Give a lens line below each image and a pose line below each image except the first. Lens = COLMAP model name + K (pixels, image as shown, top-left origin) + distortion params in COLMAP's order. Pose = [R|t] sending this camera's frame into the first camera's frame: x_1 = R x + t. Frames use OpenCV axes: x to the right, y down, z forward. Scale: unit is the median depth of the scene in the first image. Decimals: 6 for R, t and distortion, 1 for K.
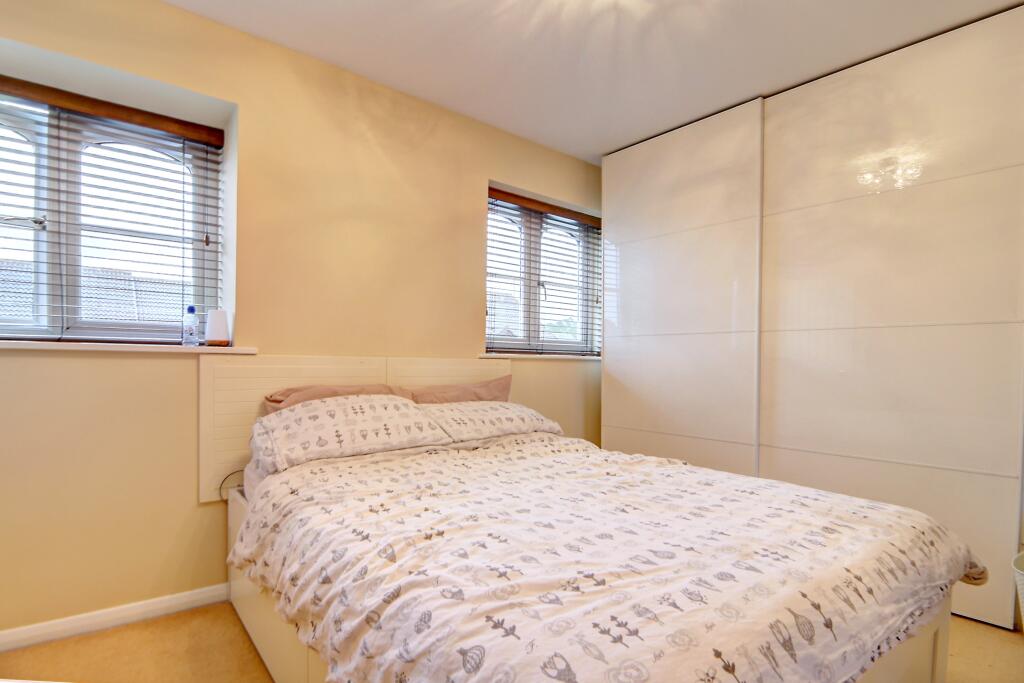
lens RADIAL K [[485.3, 0, 509.3], [0, 485.3, 358.8], [0, 0, 1]] dist [-0.001709, -0.000457]
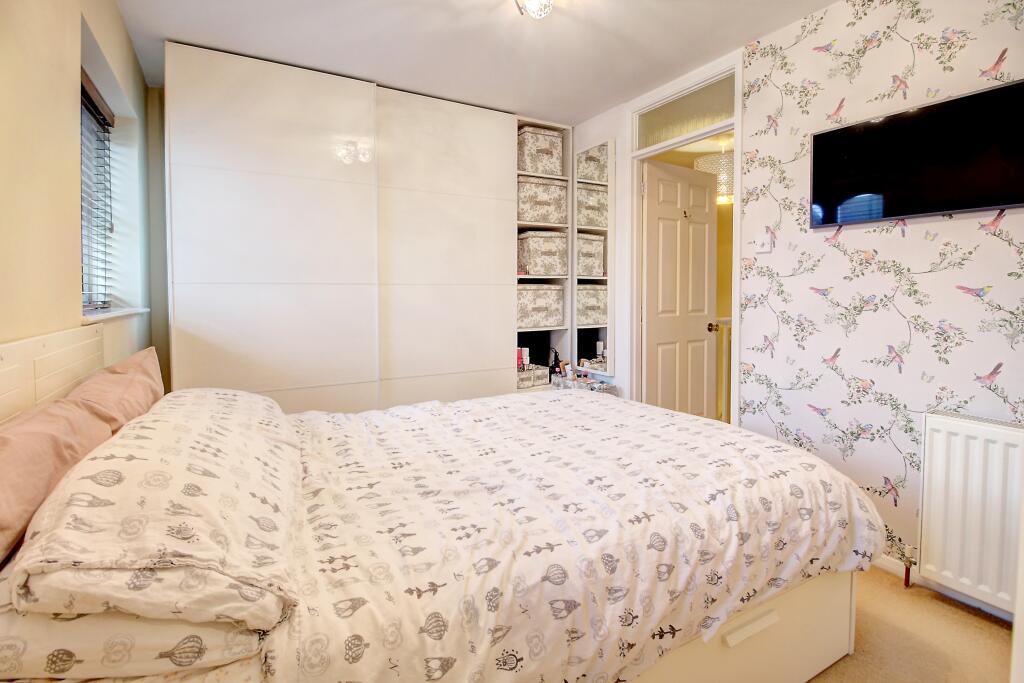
lens RADIAL K [[485.3, 0, 509.3], [0, 485.3, 358.8], [0, 0, 1]] dist [-0.001709, -0.000457]
pose [[0.191941, -0.134402, 0.972160, -1.491353], [0.009348, 0.990784, 0.135131, -0.092126], [-0.981362, -0.016850, 0.191428, 1.301288]]
